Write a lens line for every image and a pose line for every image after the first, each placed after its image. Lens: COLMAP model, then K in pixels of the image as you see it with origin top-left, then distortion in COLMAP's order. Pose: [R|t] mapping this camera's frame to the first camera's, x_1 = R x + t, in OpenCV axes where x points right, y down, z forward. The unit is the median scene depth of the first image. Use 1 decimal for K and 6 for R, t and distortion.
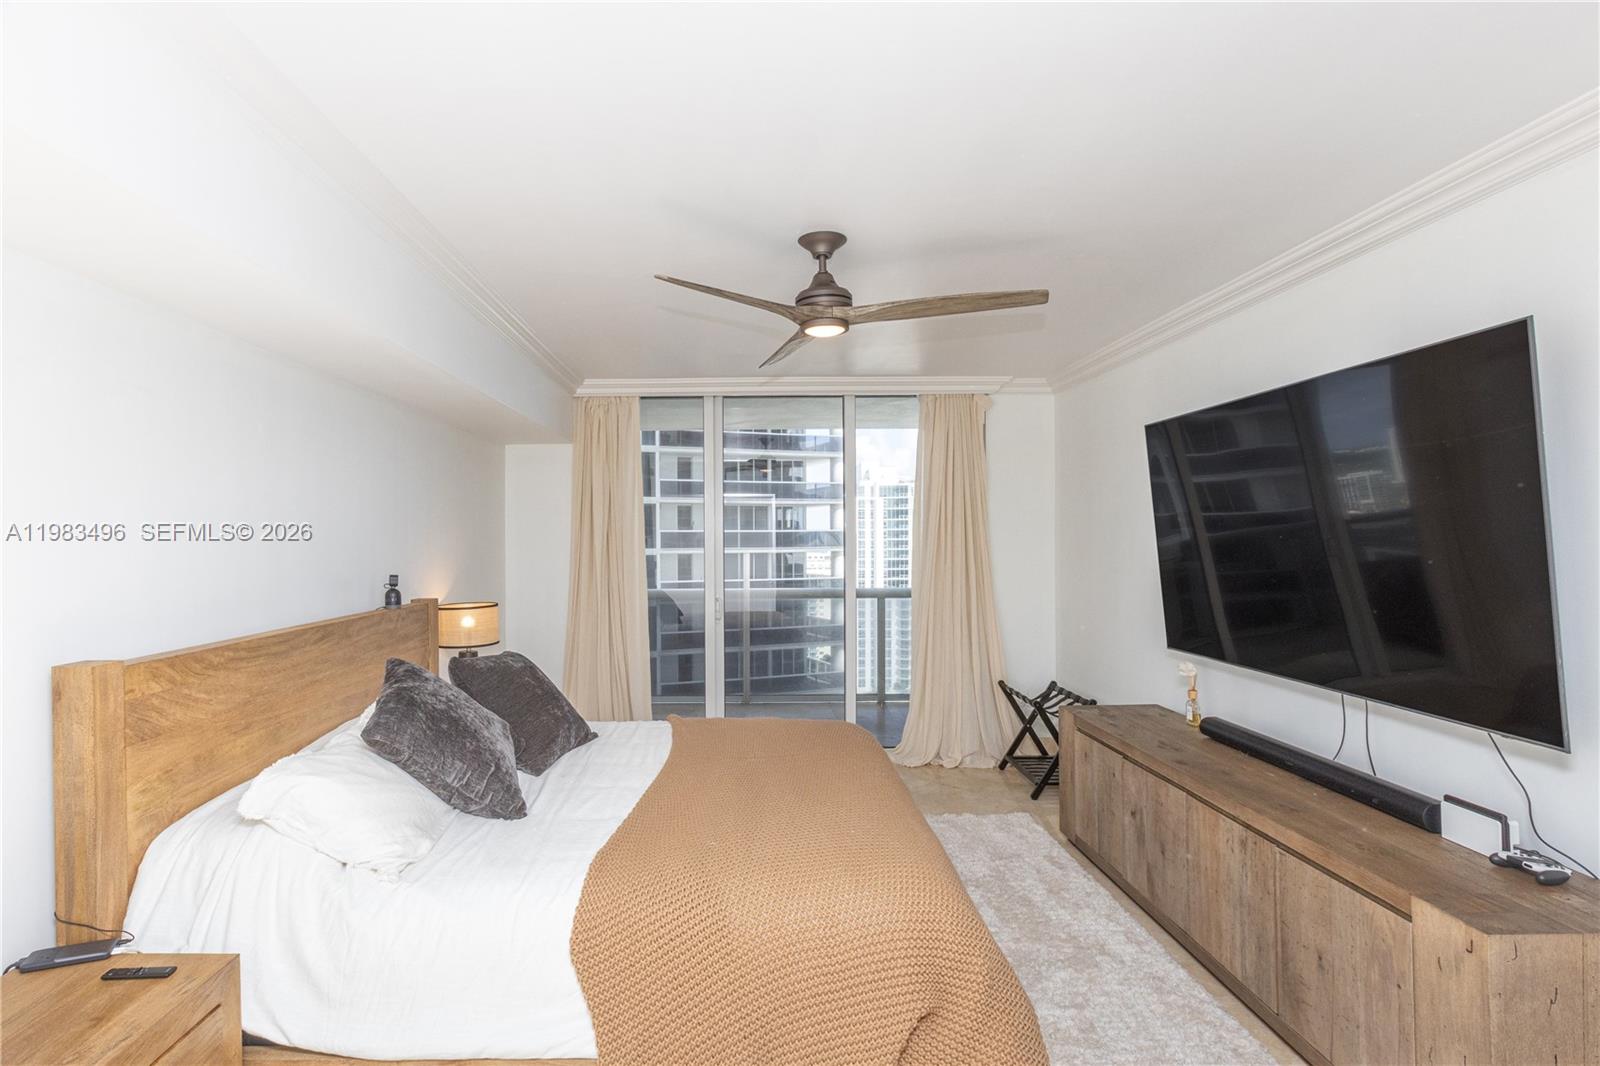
lens RADIAL K [[777.7, 0, 800.0], [0, 777.7, 533.0], [0, 0, 1]] dist [-0.000248, 0.000196]
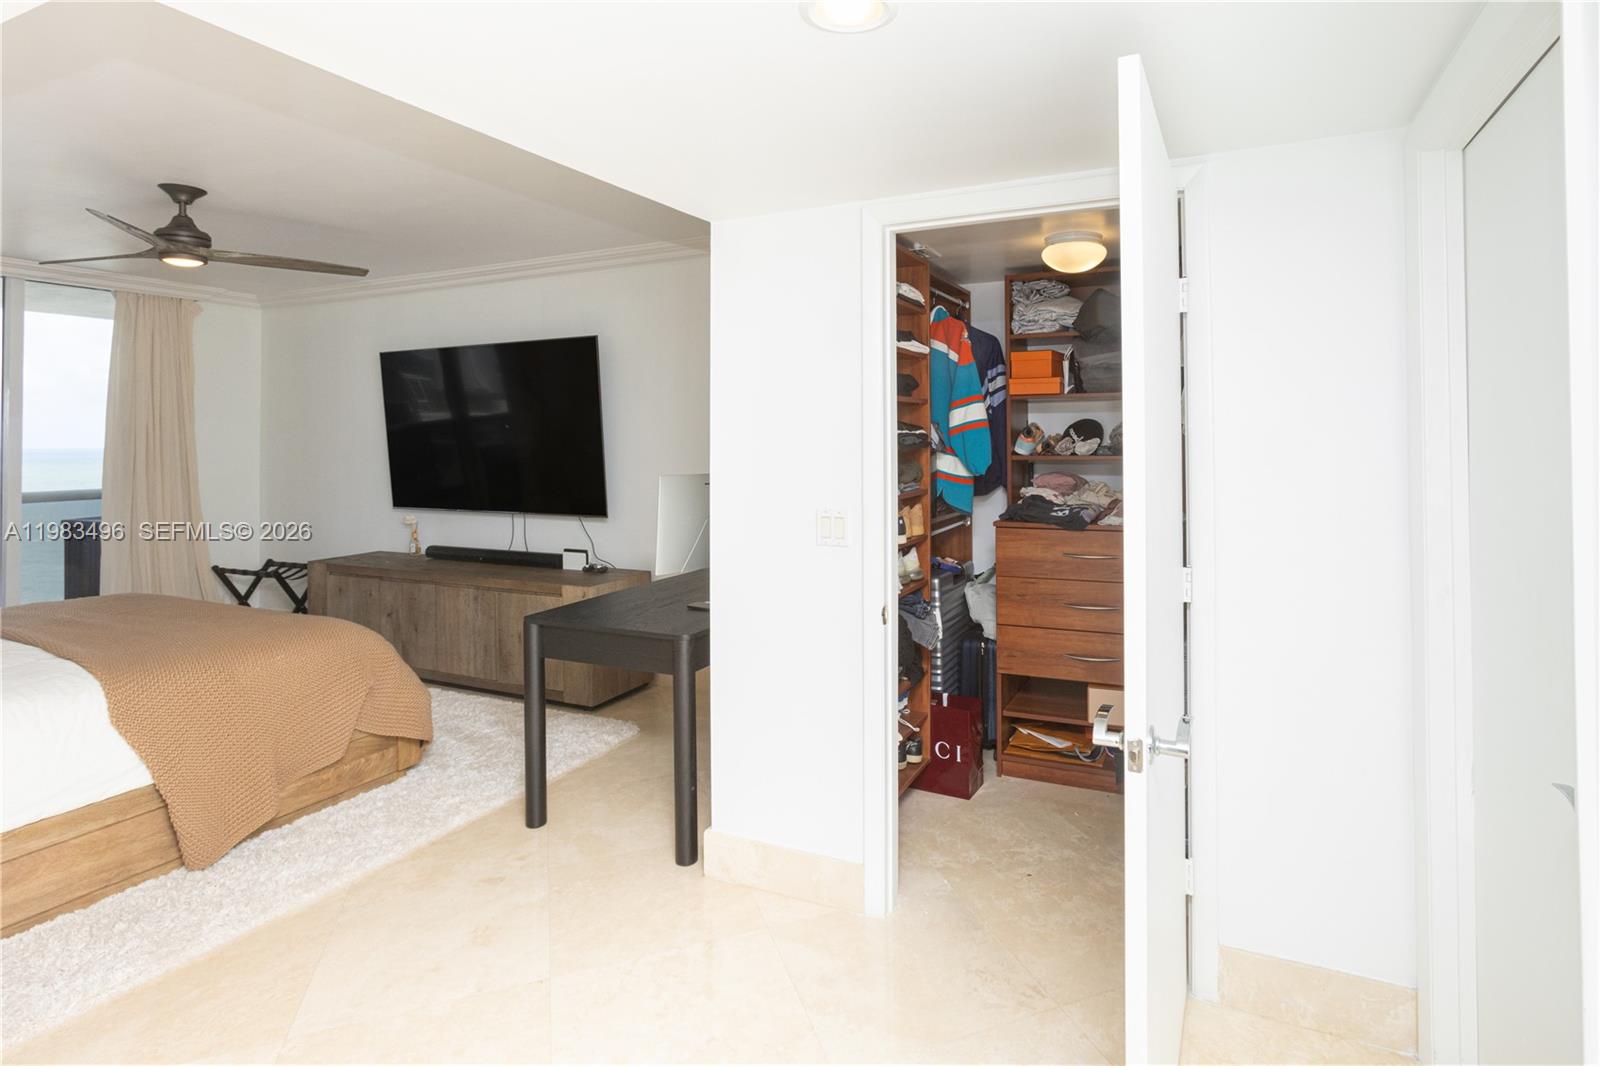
lens RADIAL K [[799.0, 0, 797.2], [0, 799.0, 427.9], [0, 0, 1]] dist [-0.001735, -0.000273]
pose [[0.469377, 0.008744, 0.882955, -0.544811], [0.003553, 0.999924, -0.011791, 0.021885], [-0.882991, 0.008671, 0.469310, -0.402280]]
